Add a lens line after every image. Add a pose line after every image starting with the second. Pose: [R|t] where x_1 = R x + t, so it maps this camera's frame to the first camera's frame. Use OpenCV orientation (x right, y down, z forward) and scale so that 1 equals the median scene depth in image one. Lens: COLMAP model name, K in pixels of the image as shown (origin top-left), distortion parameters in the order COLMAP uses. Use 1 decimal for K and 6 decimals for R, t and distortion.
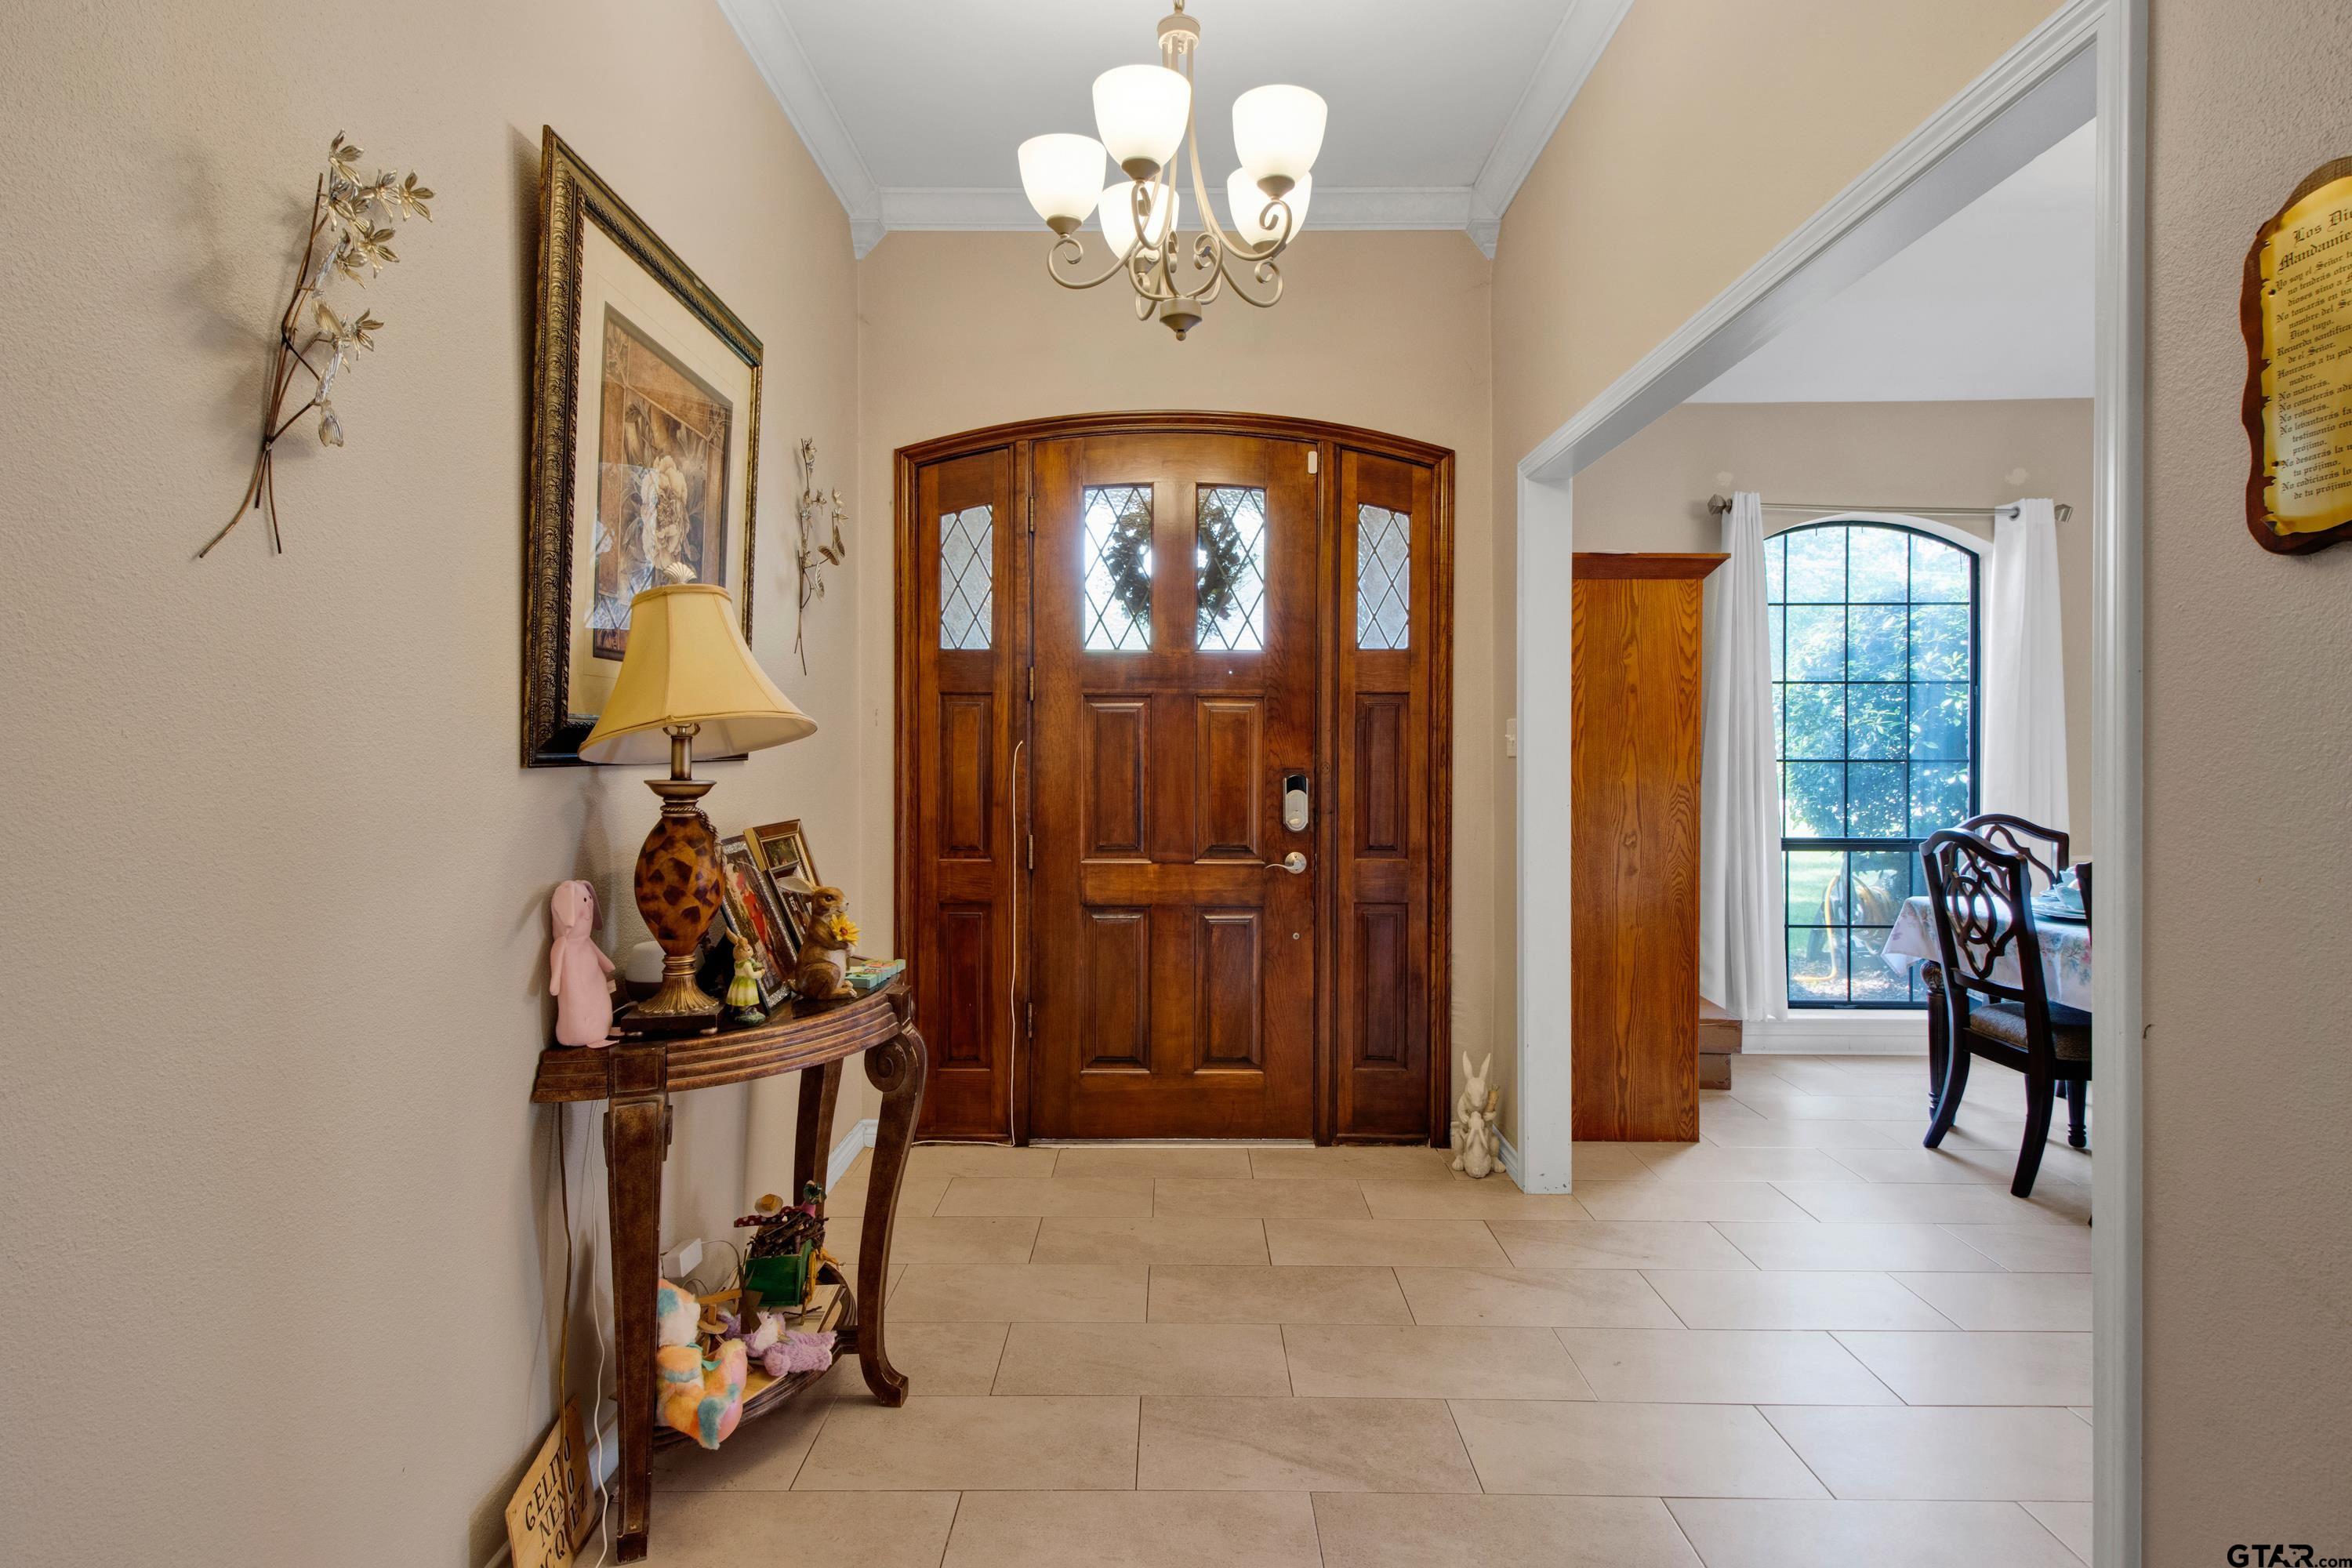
lens RADIAL K [[1229.1, 0, 1170.4], [0, 1229.1, 748.3], [0, 0, 1]] dist [0.001630, 0.000096]
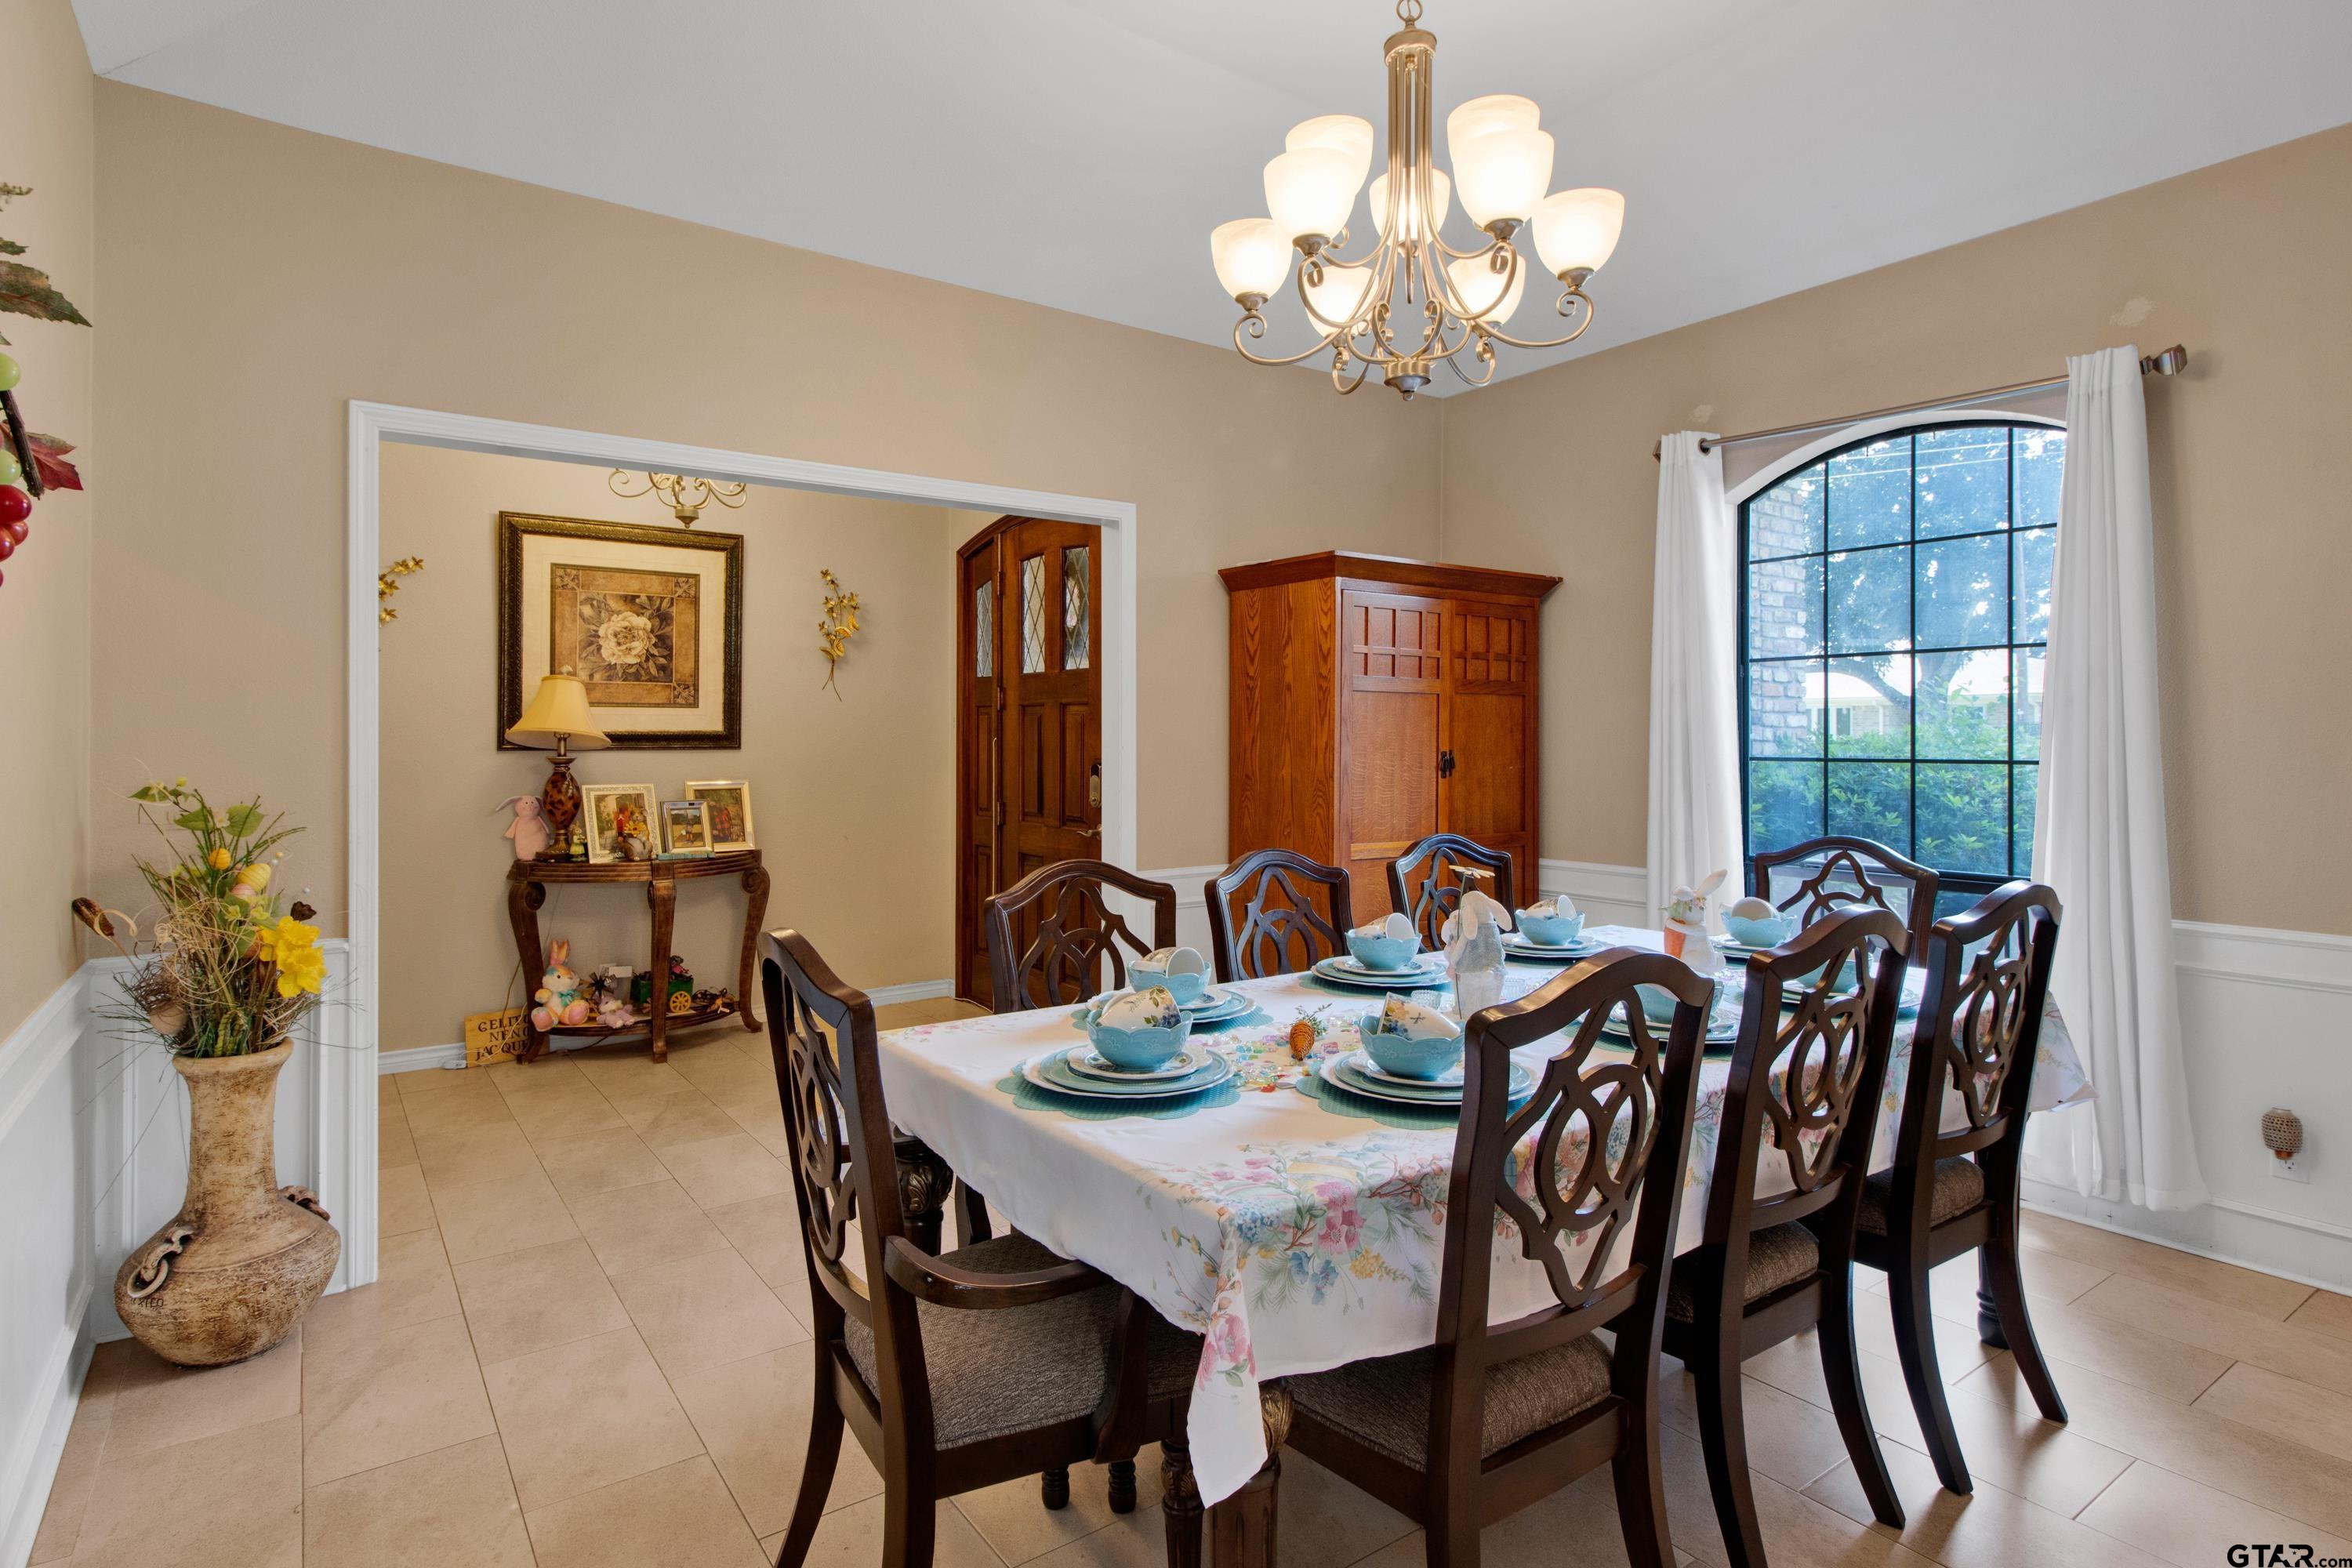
lens RADIAL K [[1229.1, 0, 1170.4], [0, 1229.1, 748.3], [0, 0, 1]] dist [0.001630, 0.000096]
pose [[0.586941, 0.003501, -0.809622, 1.188684], [0.001801, 0.999983, 0.005630, -0.002125], [0.809628, -0.004763, 0.586925, 0.297609]]
